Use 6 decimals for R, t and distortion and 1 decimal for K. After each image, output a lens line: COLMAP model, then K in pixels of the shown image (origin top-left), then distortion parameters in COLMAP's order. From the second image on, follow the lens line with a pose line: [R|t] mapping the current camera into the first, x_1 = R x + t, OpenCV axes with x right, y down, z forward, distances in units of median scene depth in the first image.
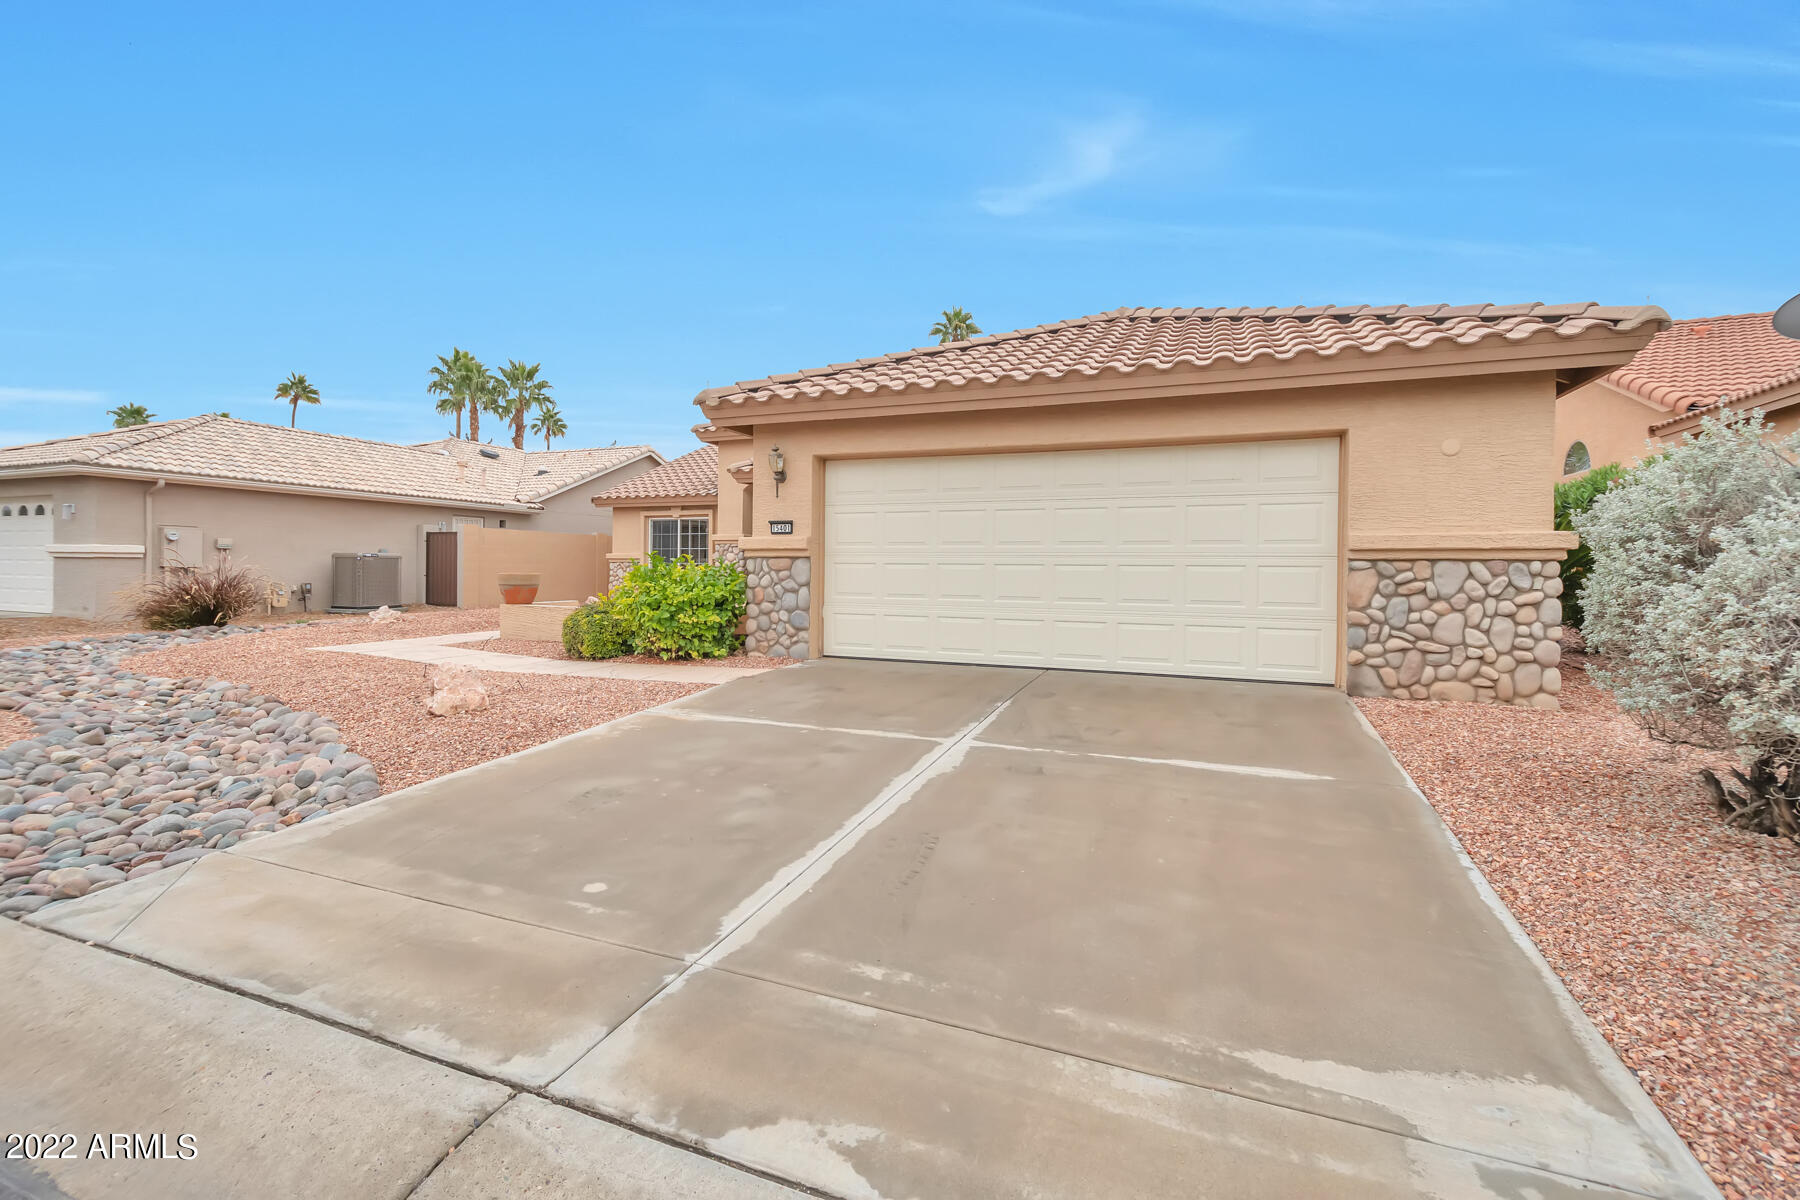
lens RADIAL K [[780.1, 0, 898.0], [0, 780.1, 577.5], [0, 0, 1]] dist [0.003464, 0.000522]
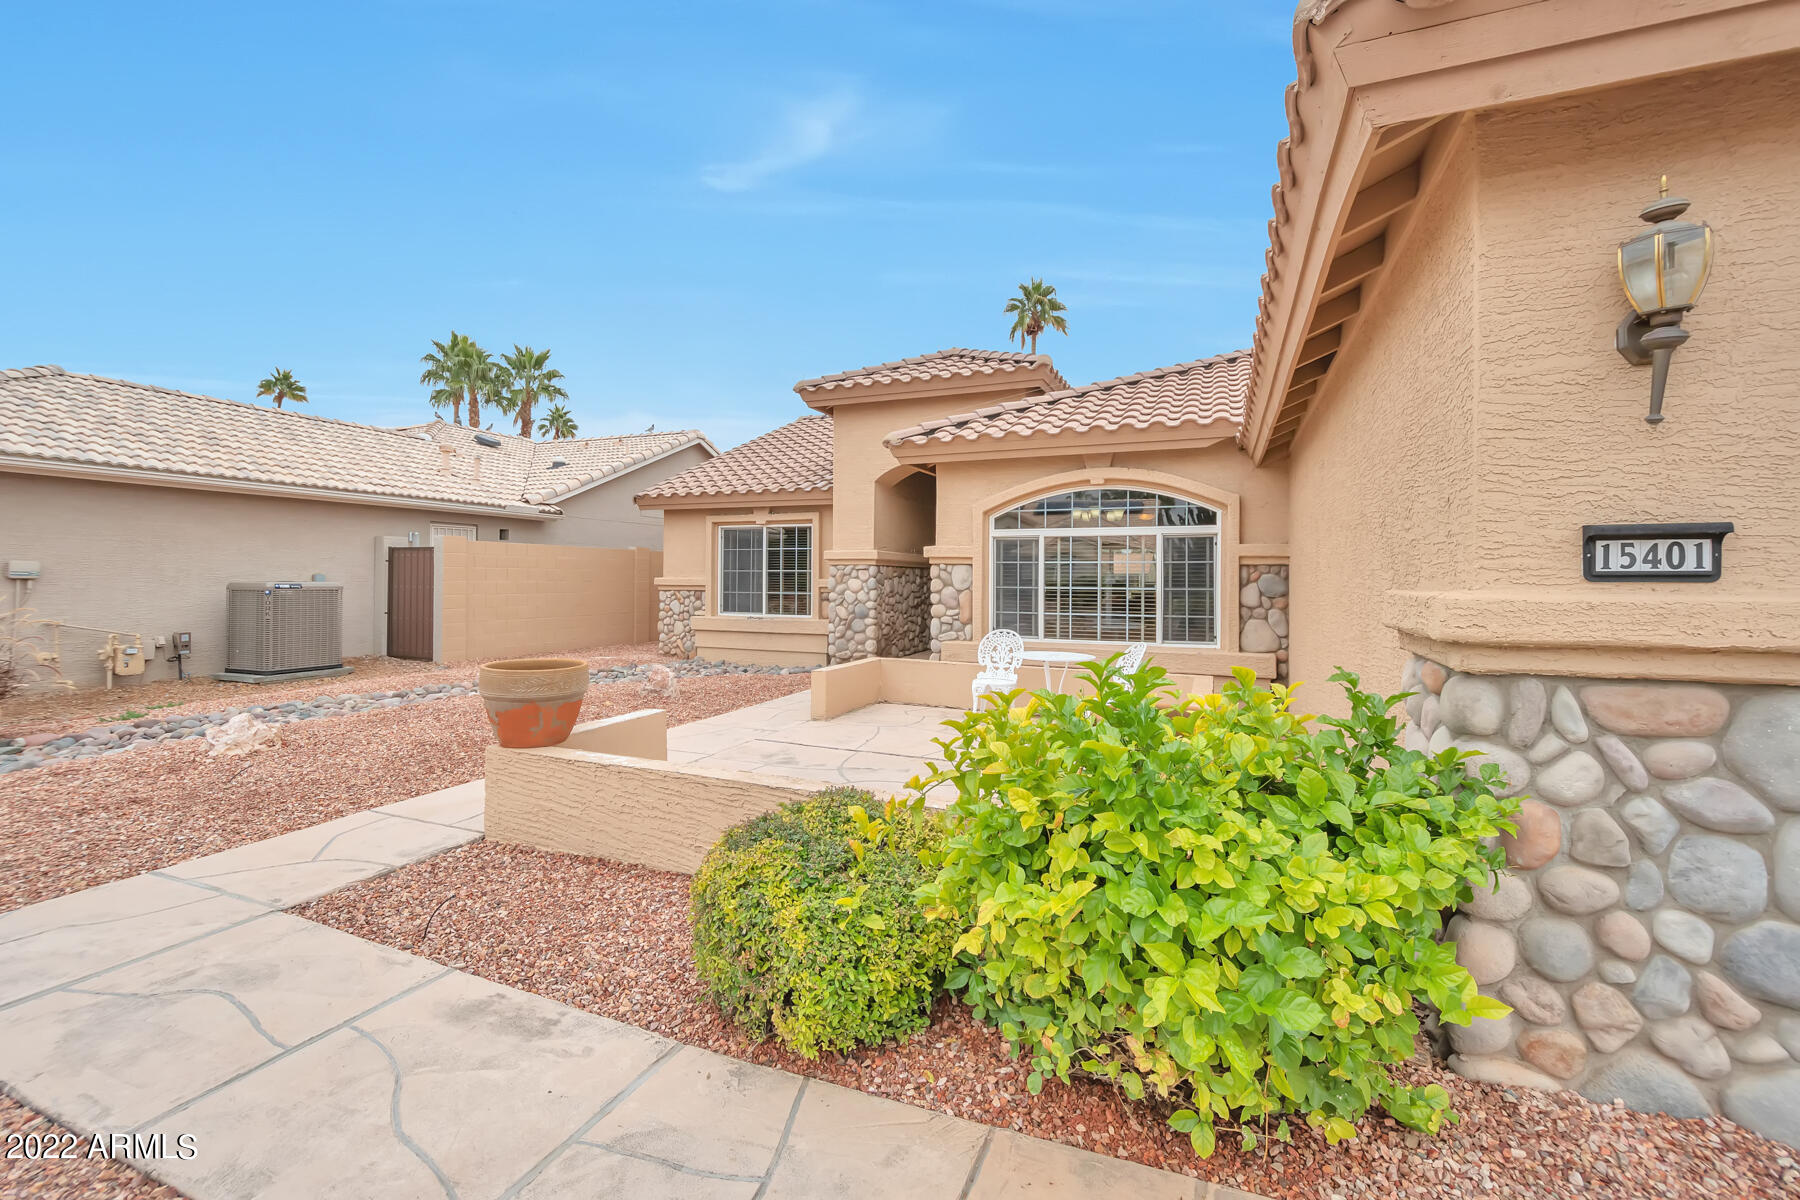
lens RADIAL K [[780.1, 0, 894.6], [0, 780.1, 577.2], [0, 0, 1]] dist [0.003464, 0.000522]
pose [[0.999961, -0.002164, -0.008589, -0.366128], [0.002066, 0.999933, -0.011423, -0.052816], [0.008613, 0.011404, 0.999898, 0.740008]]
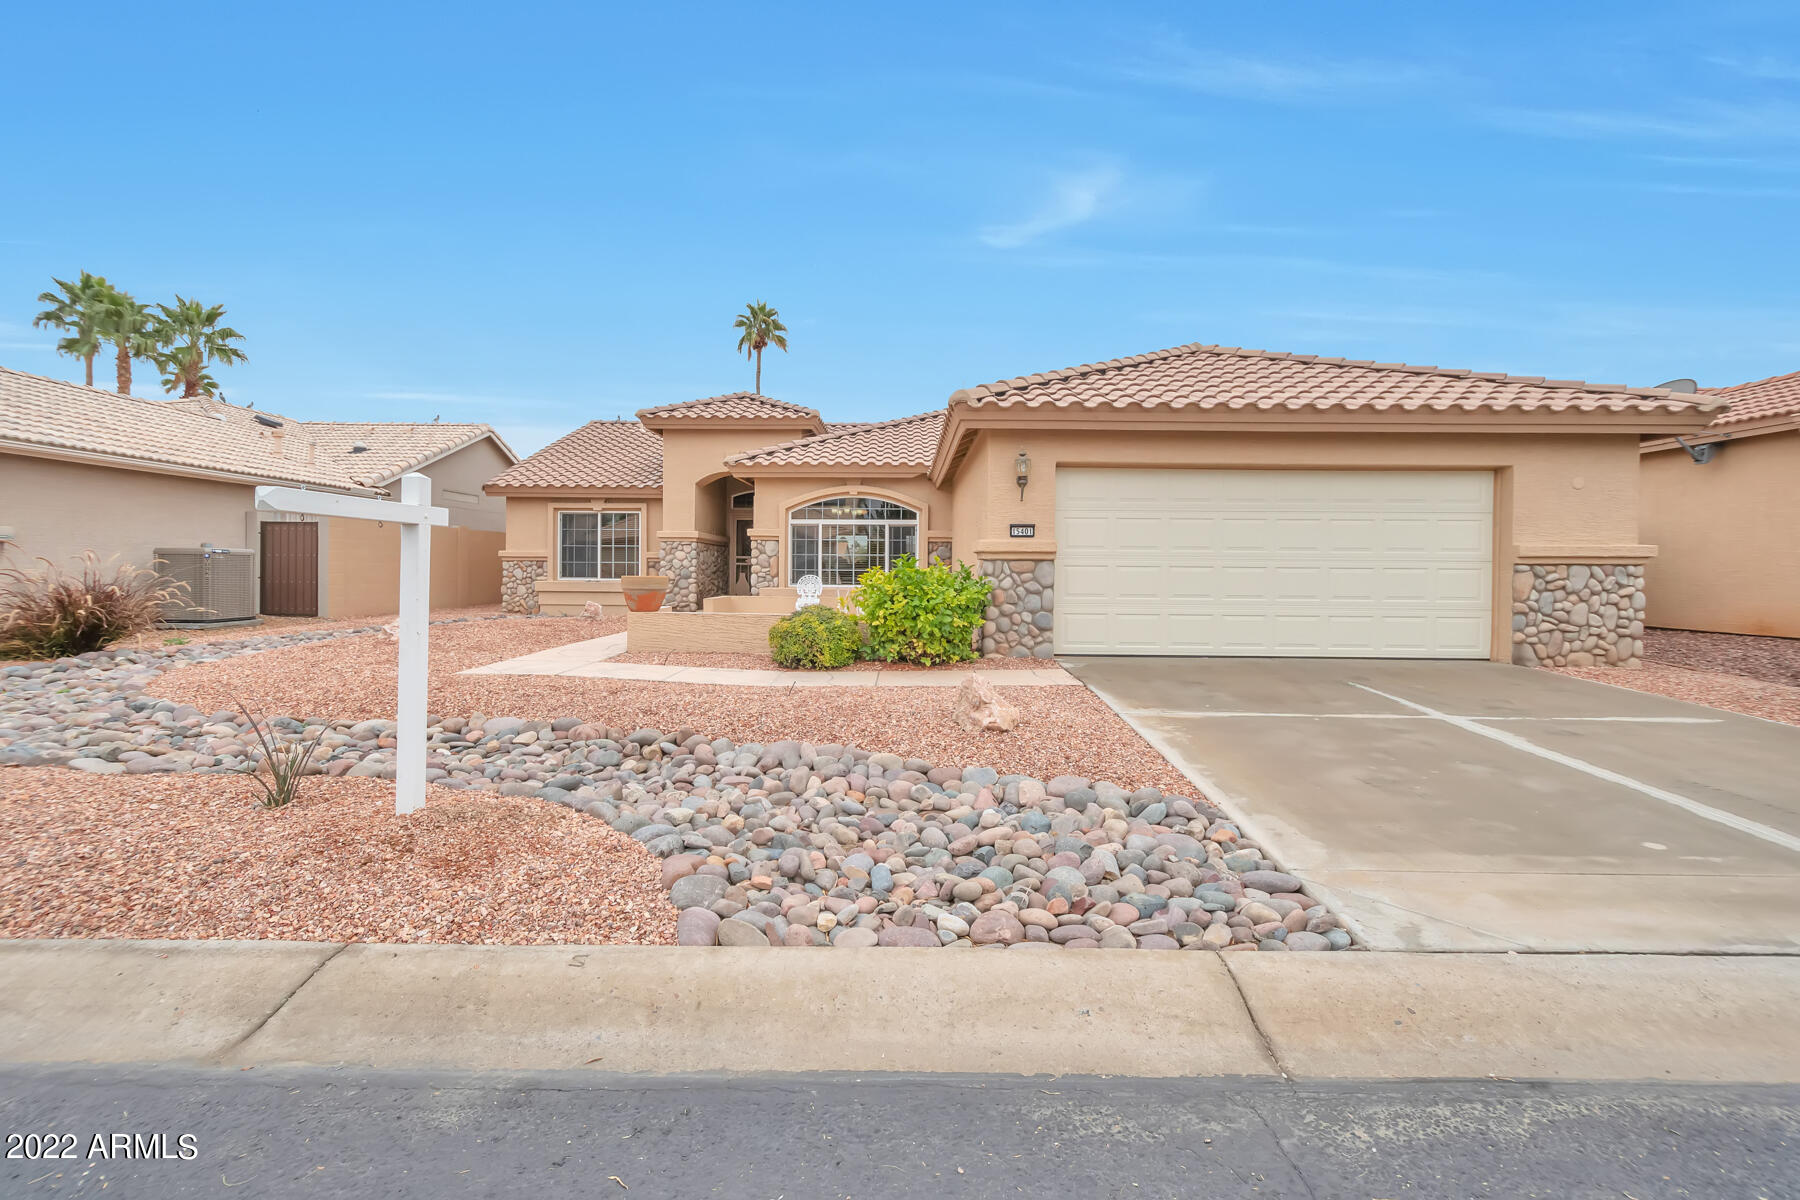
lens RADIAL K [[780.1, 0, 894.8], [0, 780.1, 575.4], [0, 0, 1]] dist [0.003464, 0.000522]
pose [[0.929904, -0.004431, 0.367775, -0.660953], [0.004027, 0.999990, 0.001865, -0.007722], [-0.367780, -0.000253, 0.929913, 0.109323]]
